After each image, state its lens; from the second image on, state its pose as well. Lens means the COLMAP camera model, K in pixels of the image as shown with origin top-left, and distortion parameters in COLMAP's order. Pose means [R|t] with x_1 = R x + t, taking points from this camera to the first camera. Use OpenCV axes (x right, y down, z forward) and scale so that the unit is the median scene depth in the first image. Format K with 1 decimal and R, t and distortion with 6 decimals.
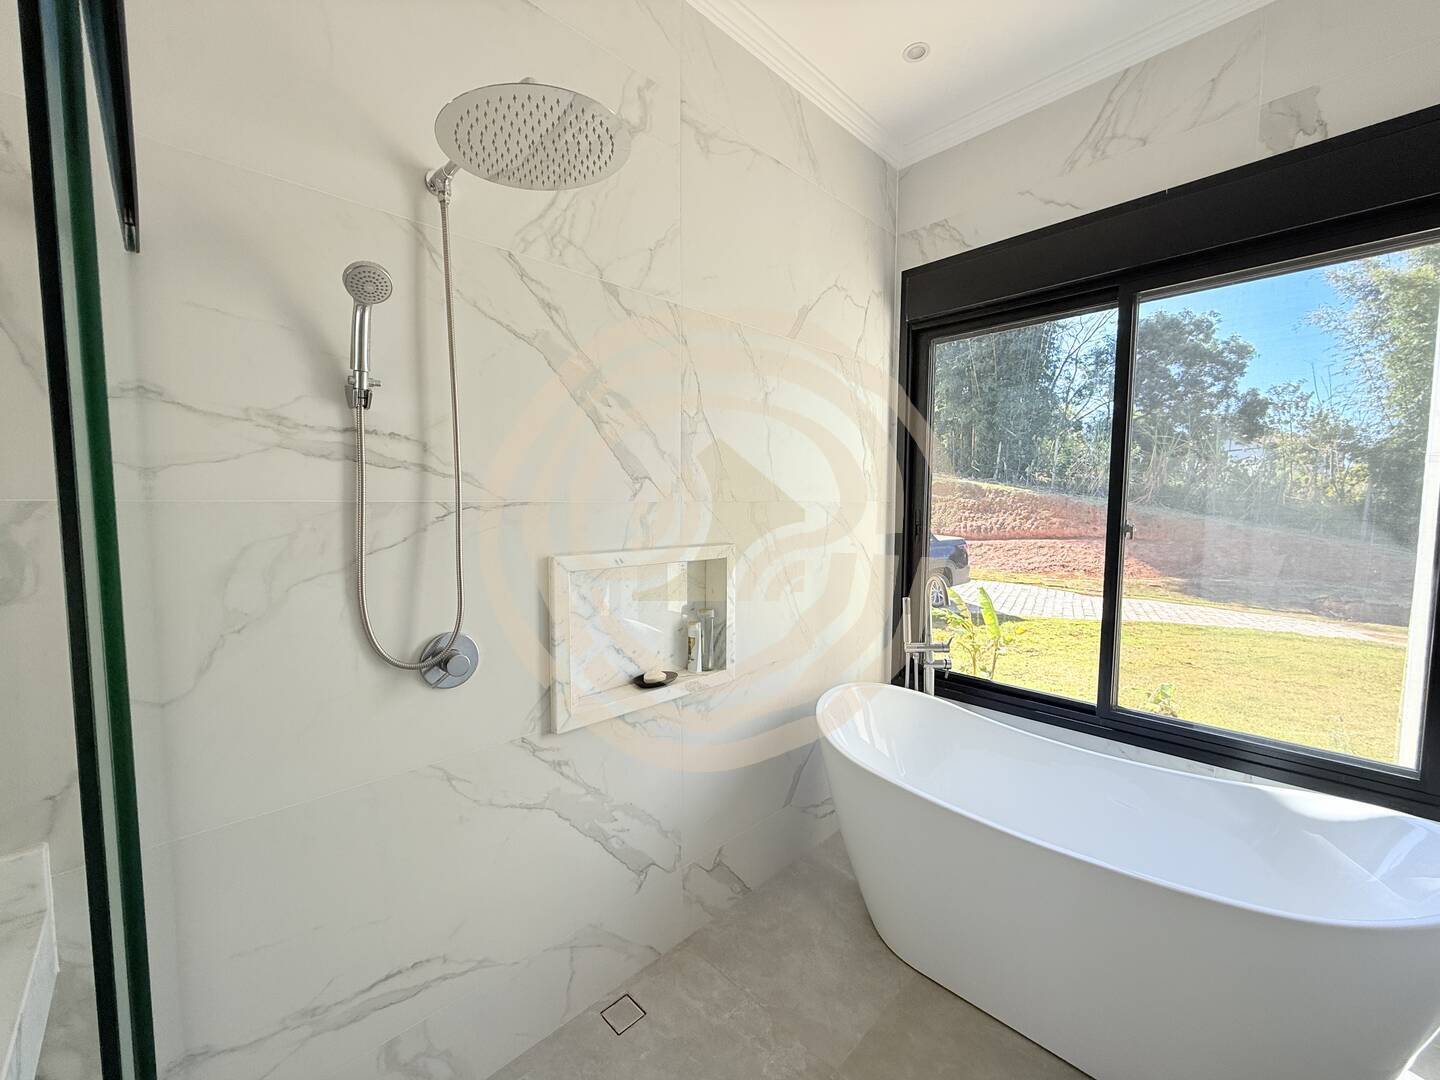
lens RADIAL K [[577.8, 0, 720.4], [0, 577.8, 540.5], [0, 0, 1]] dist [-0.002485, 0.000133]
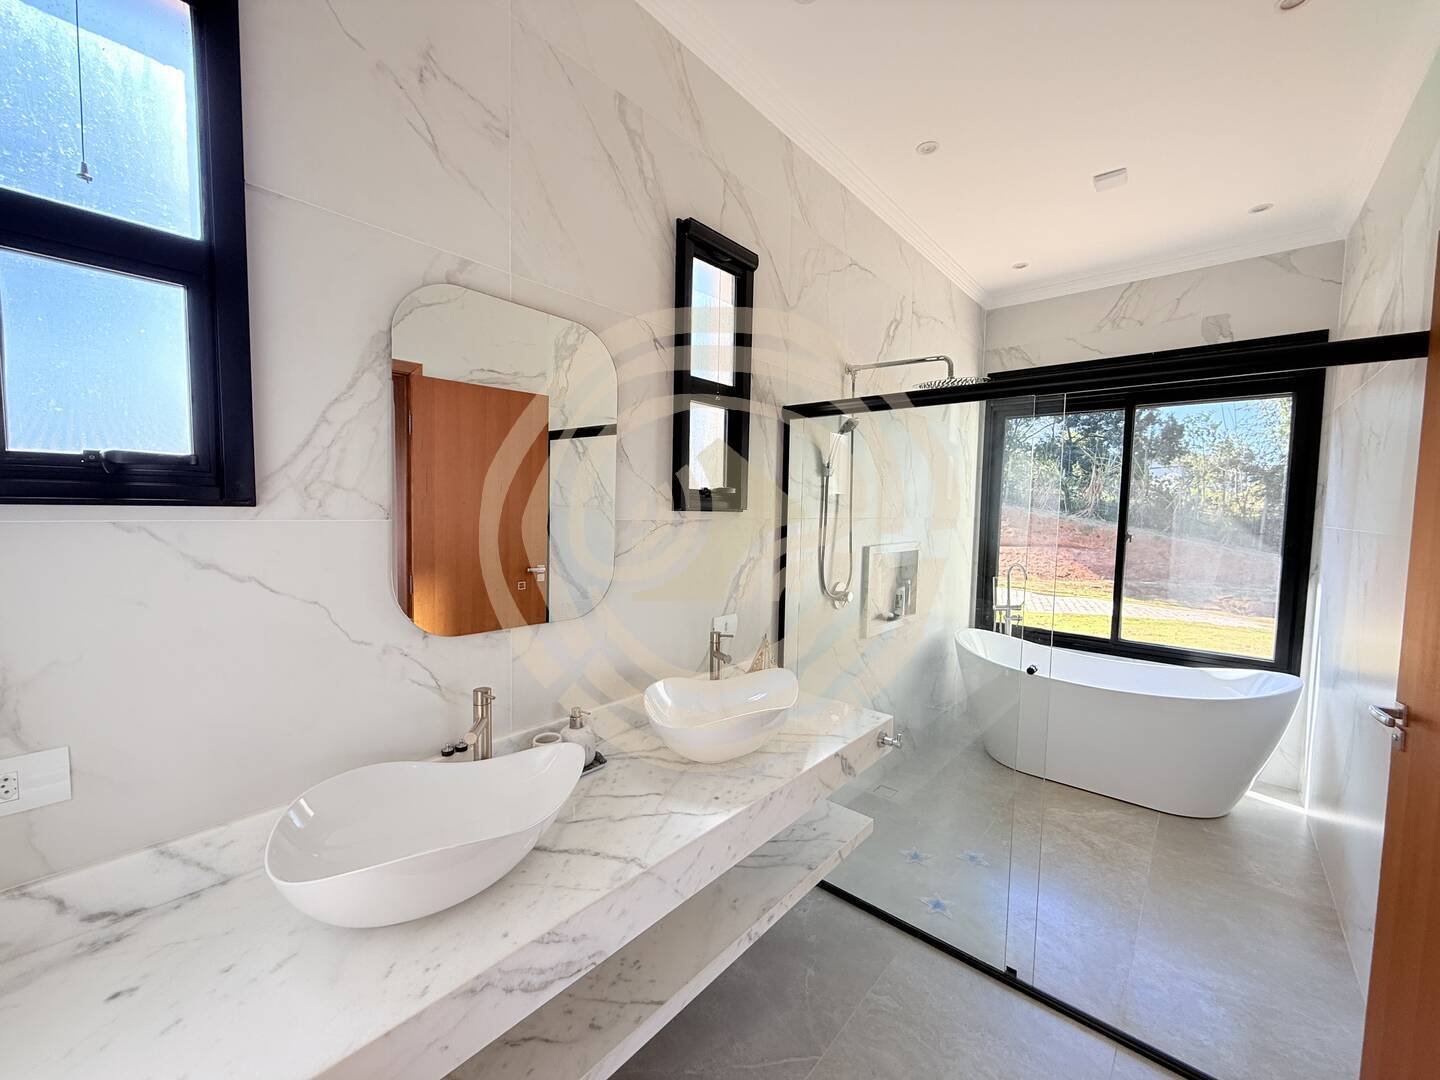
lens RADIAL K [[577.8, 0, 719.6], [0, 577.8, 541.9], [0, 0, 1]] dist [-0.002485, 0.000133]
pose [[0.996374, 0.011765, 0.084263, -0.117432], [-0.011261, 0.999916, -0.006455, 0.003691], [-0.084332, 0.005483, 0.996423, -0.111514]]
